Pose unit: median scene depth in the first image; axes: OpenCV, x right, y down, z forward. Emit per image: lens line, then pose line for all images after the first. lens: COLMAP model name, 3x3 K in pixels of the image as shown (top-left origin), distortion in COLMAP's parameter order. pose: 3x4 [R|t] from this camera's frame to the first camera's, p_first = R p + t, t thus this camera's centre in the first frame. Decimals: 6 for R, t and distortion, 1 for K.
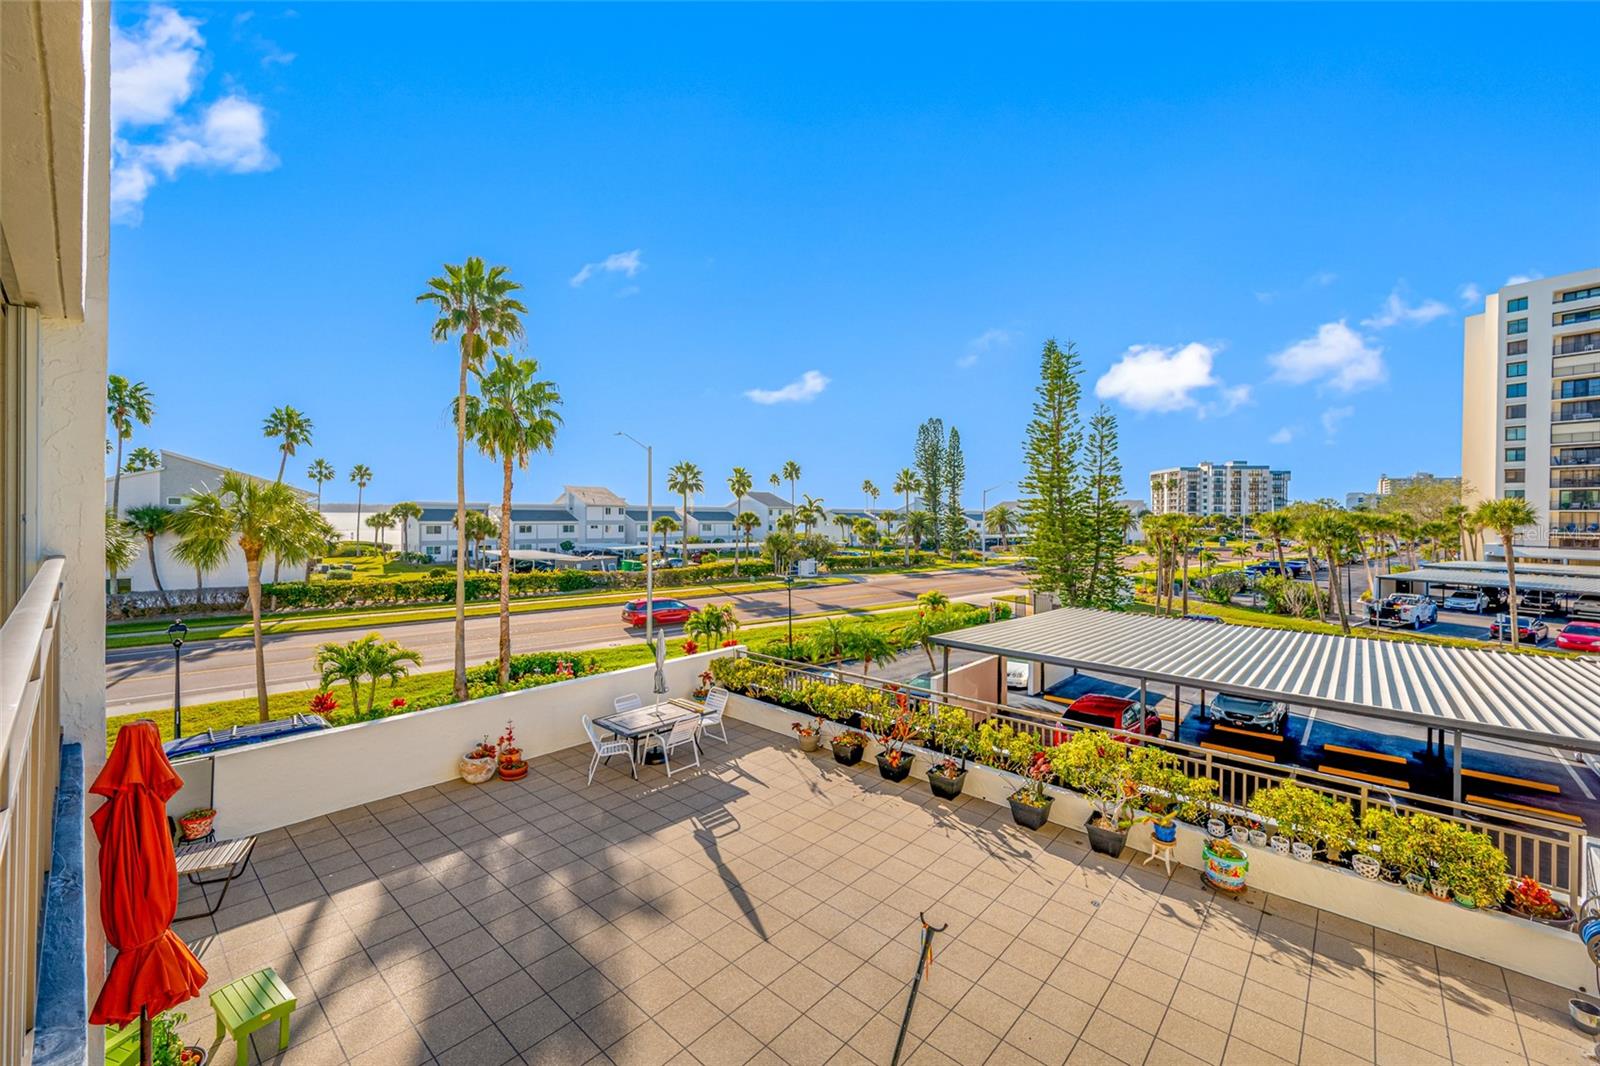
lens RADIAL K [[646.0, 0, 808.3], [0, 646.0, 512.4], [0, 0, 1]] dist [-0.000215, 0.000184]
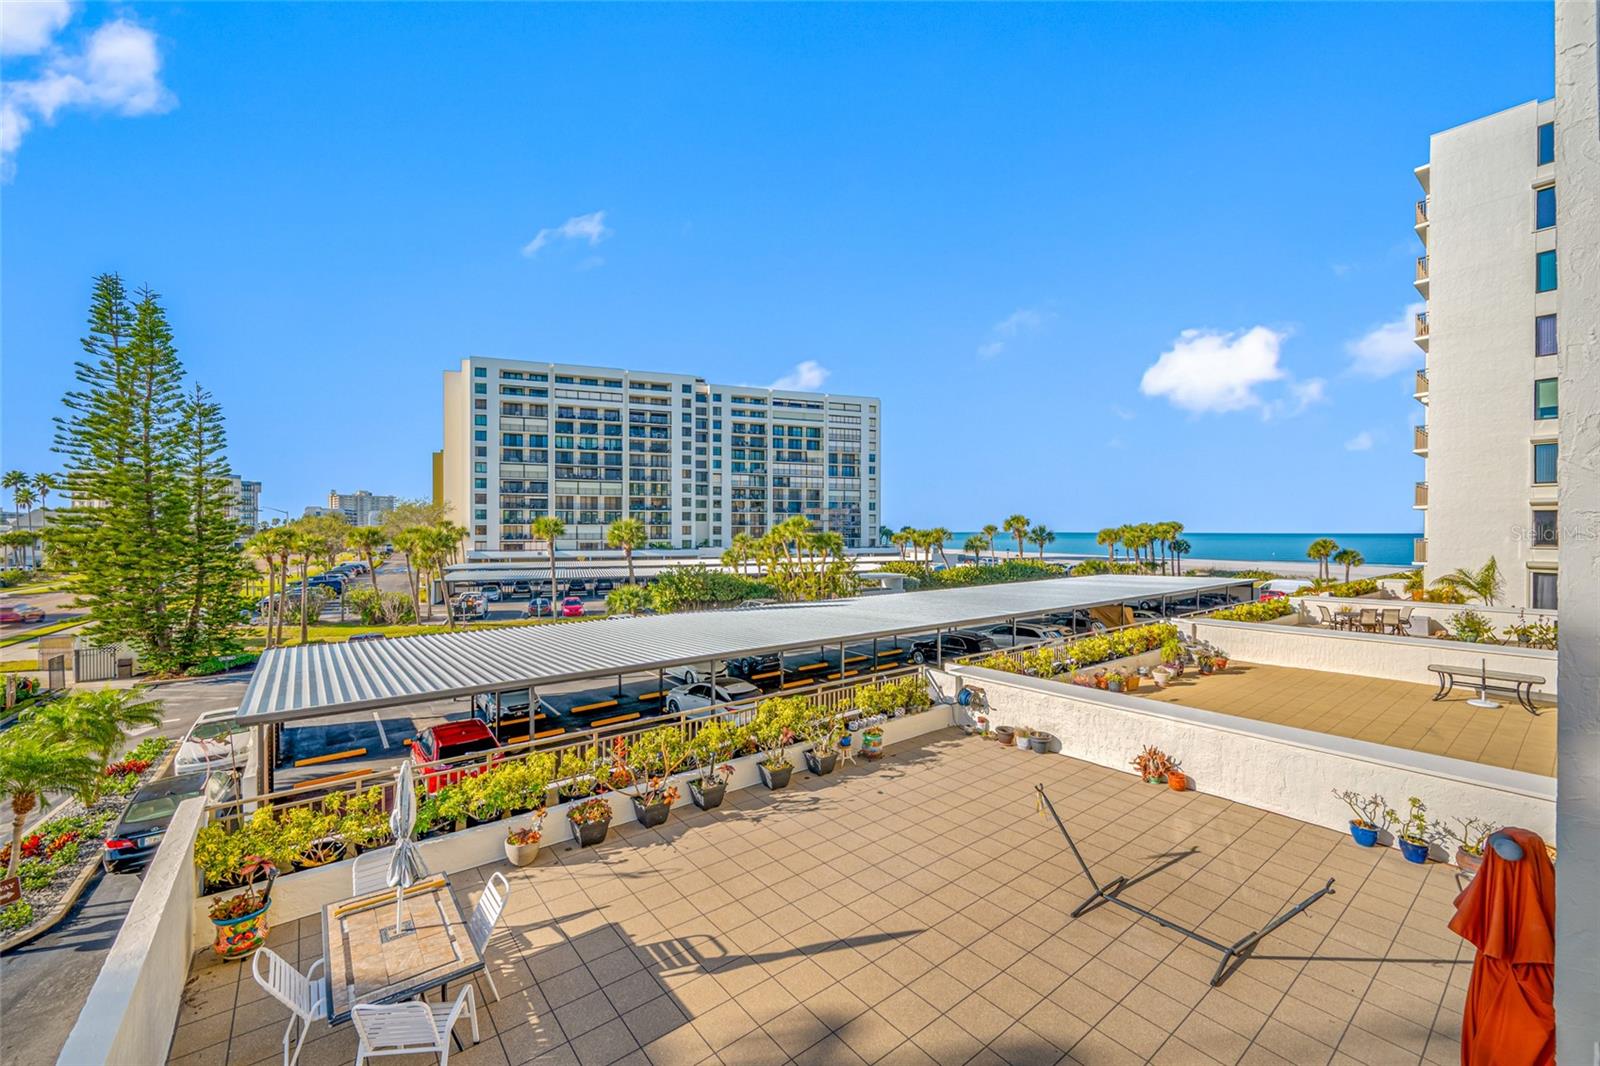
lens RADIAL K [[645.3, 0, 800.0], [0, 645.3, 533.0], [0, 0, 1]] dist [0.000721, 0.000139]
pose [[0.172970, -0.012916, 0.984842, -0.147703], [0.001511, 0.999916, 0.012848, -0.001804], [-0.984926, -0.000734, 0.172975, 0.130639]]
